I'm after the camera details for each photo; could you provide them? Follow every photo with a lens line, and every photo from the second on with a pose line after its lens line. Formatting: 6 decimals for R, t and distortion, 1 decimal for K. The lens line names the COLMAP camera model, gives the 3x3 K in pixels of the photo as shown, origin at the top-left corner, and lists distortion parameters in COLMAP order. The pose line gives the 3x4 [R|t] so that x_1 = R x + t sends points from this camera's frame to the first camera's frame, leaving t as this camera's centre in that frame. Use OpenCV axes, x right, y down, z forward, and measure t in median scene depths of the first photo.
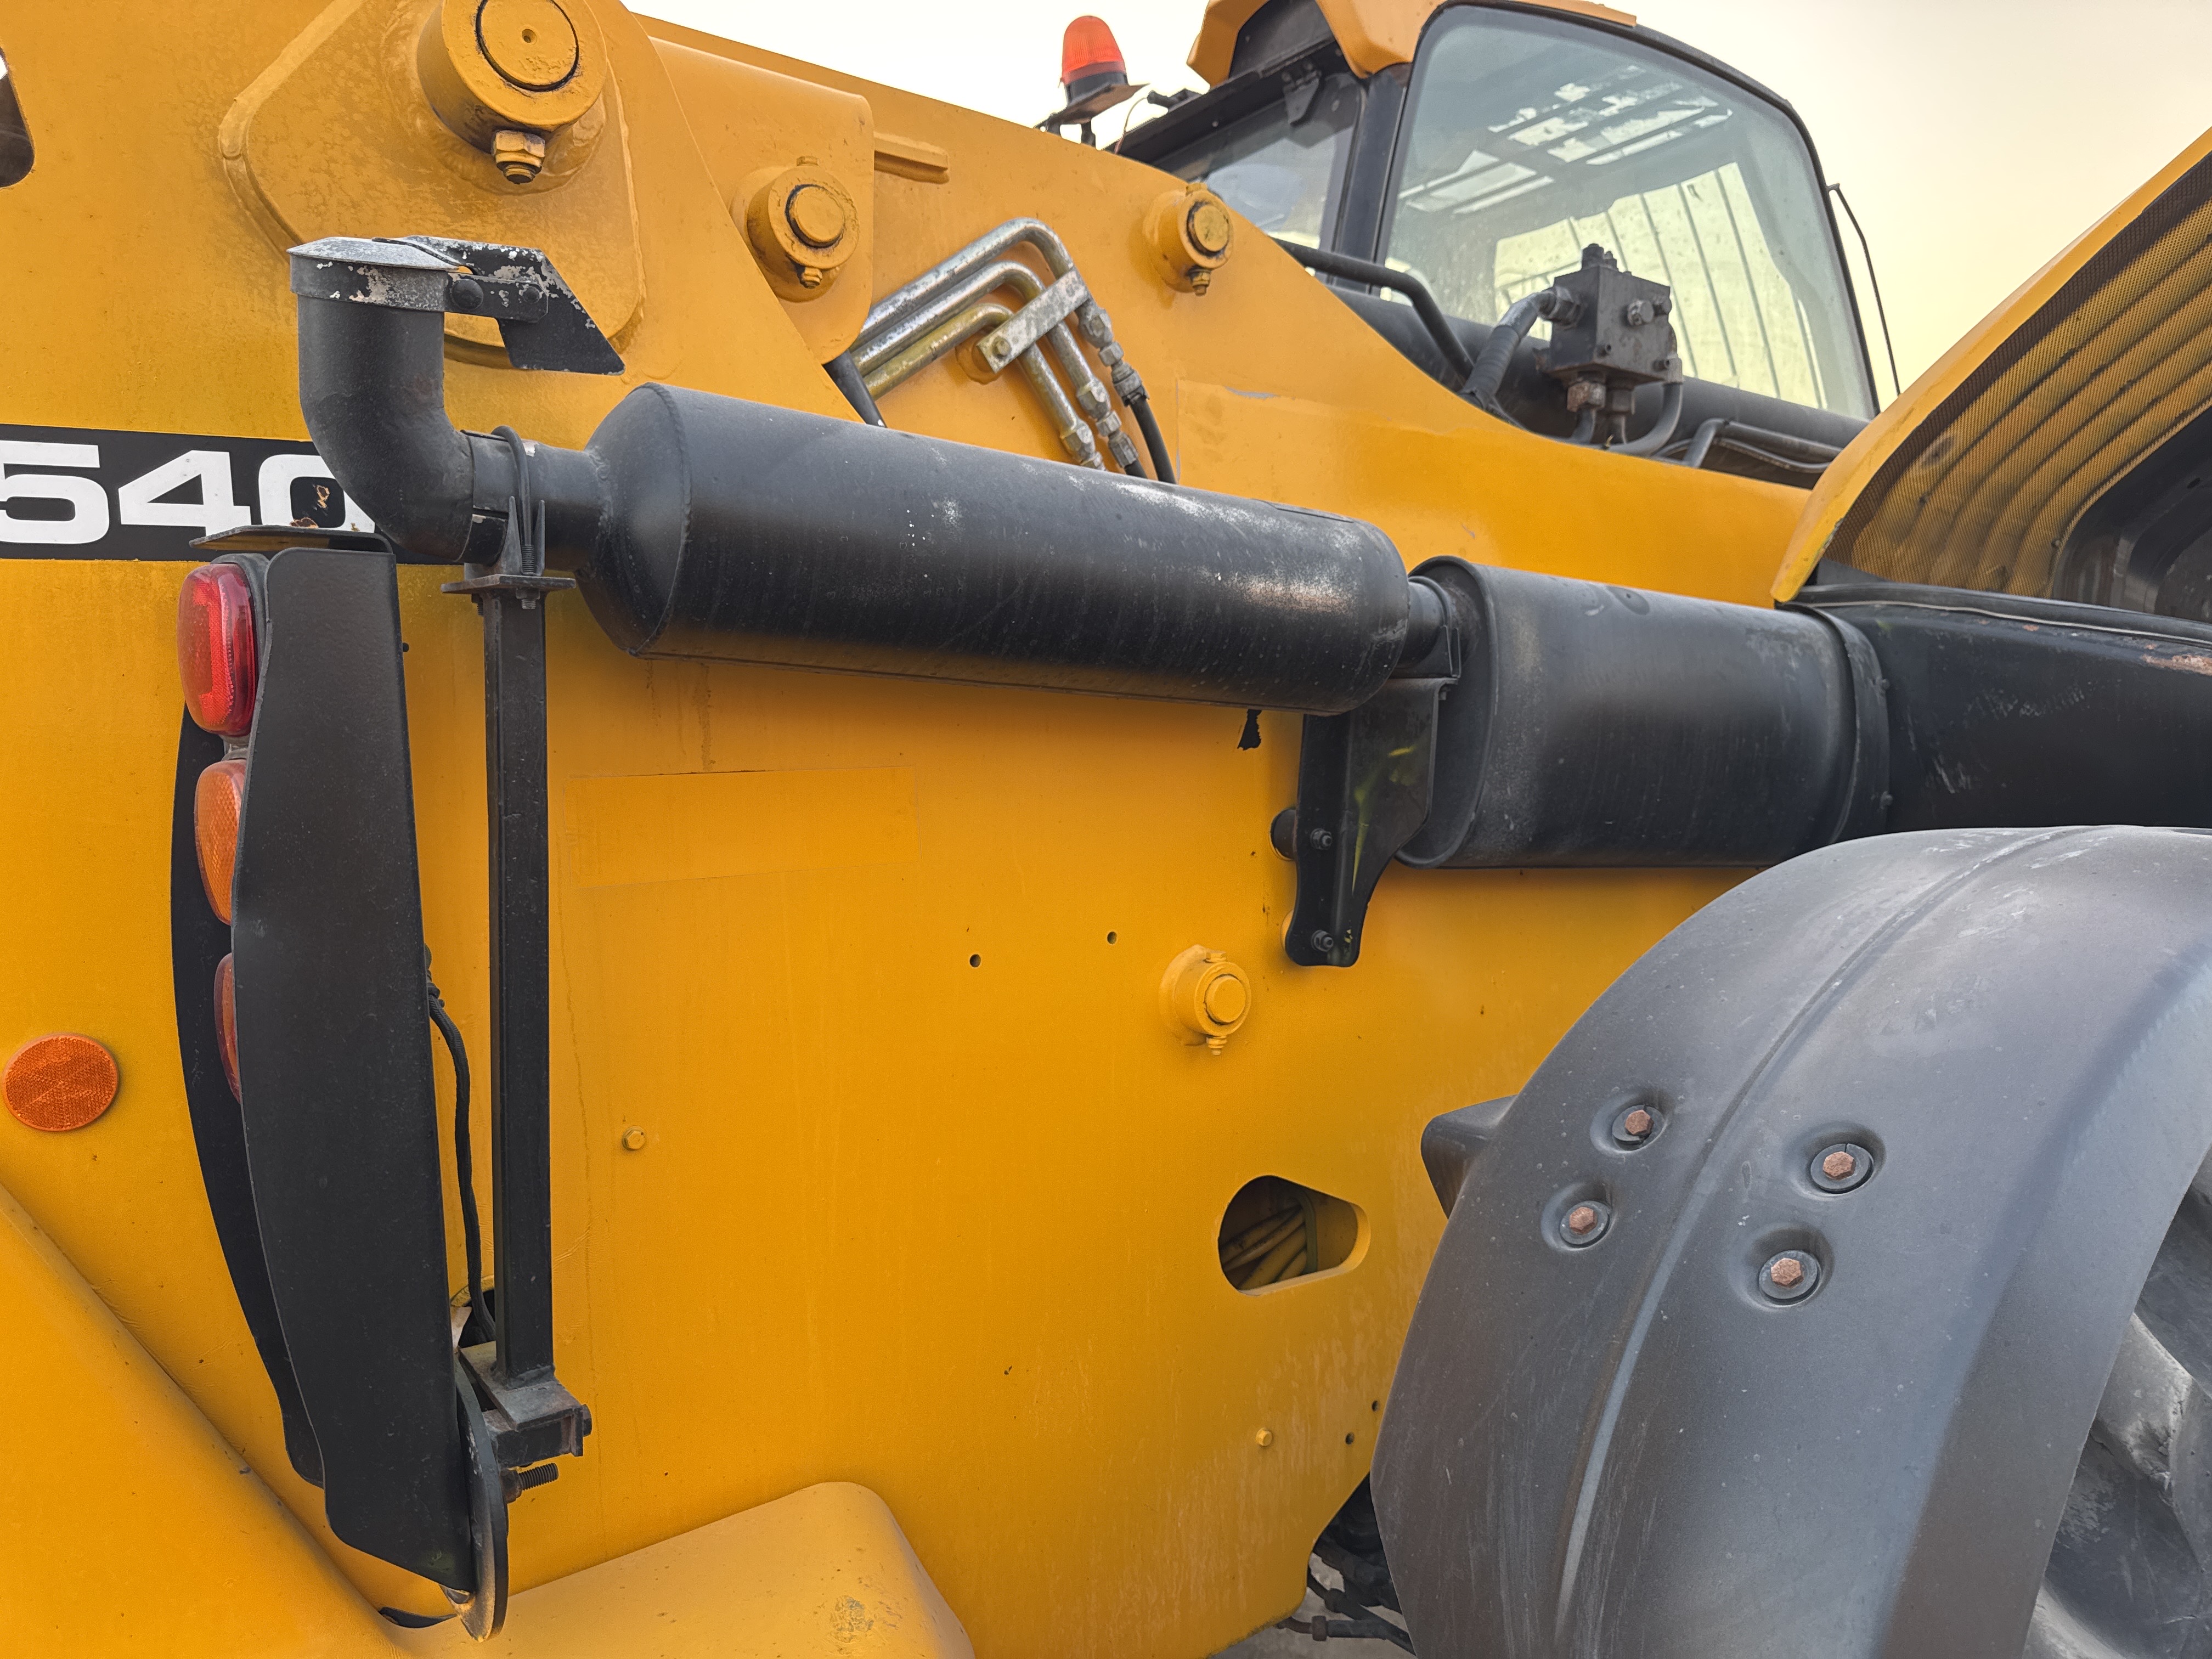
lens RADIAL K [[1653.8, 0, 1092.2], [0, 1653.8, 839.9], [0, 0, 1]] dist [0.095512, -0.104720]
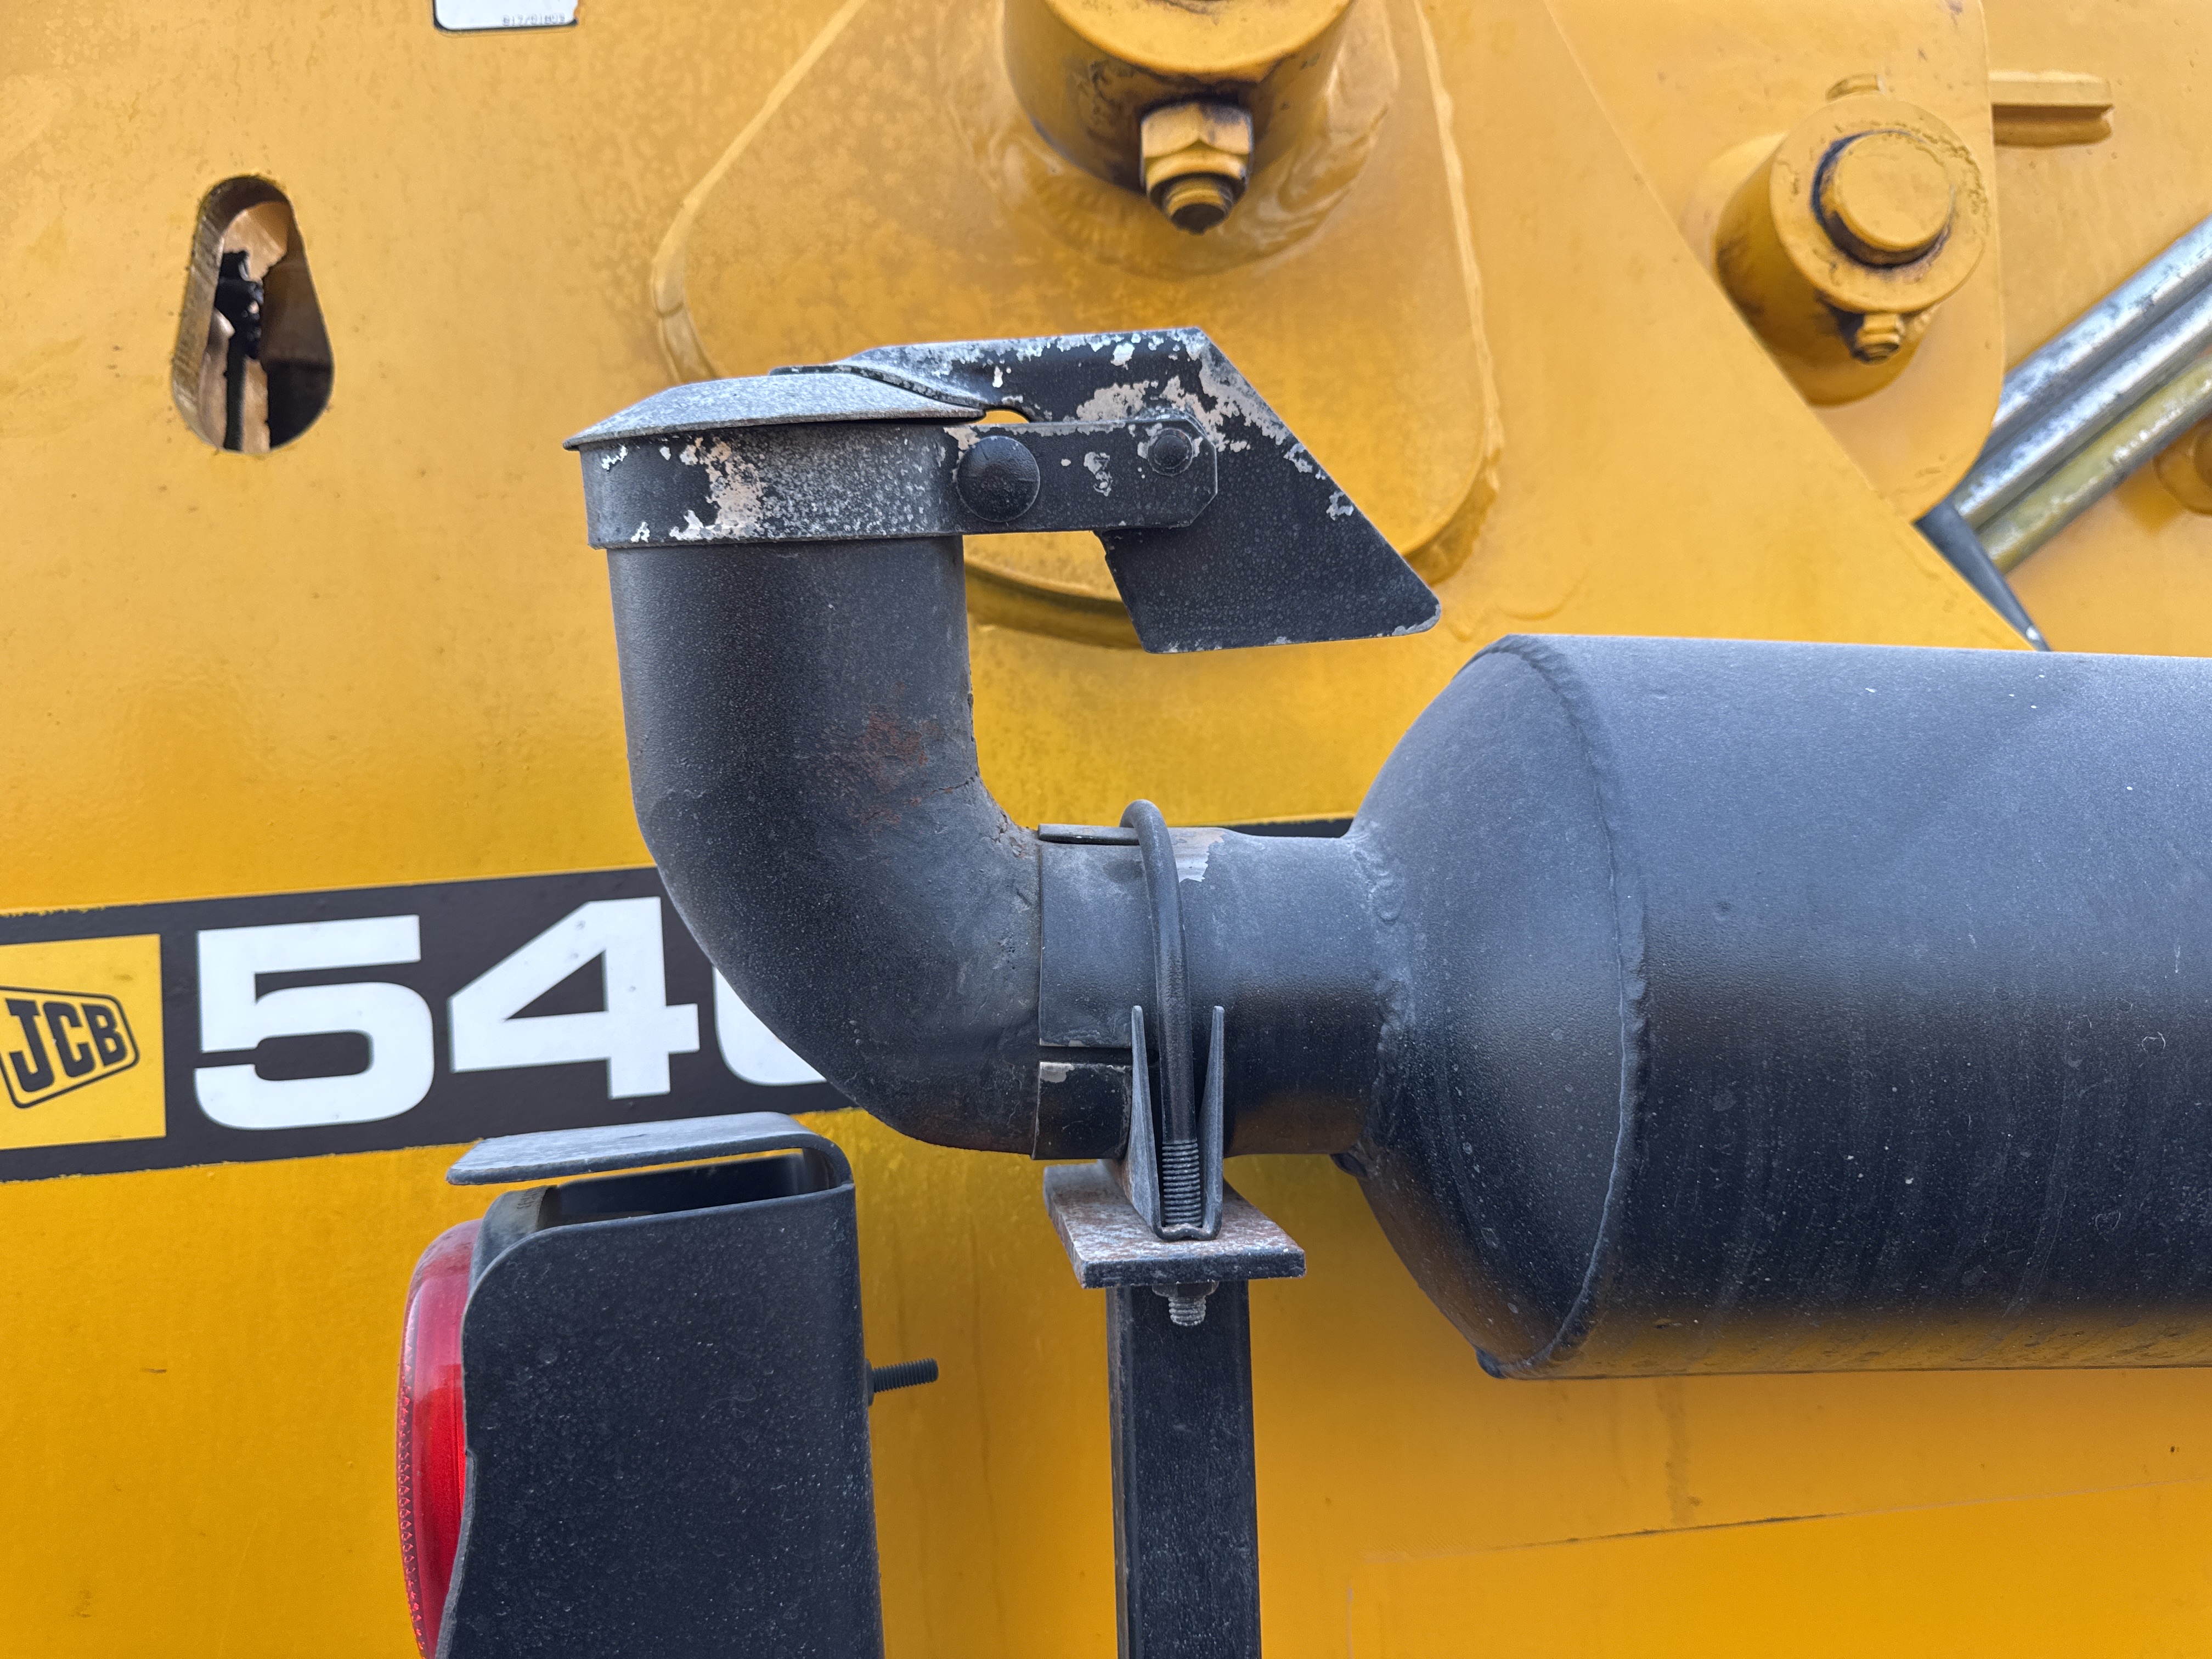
lens RADIAL K [[1645.4, 0, 1099.5], [0, 1645.4, 825.5], [0, 0, 1]] dist [0.049150, -0.164559]
pose [[0.865120, -0.073302, -0.496179, -0.166367], [0.007149, 0.990965, -0.133934, -0.184526], [0.501514, 0.112321, 0.857827, 0.650453]]
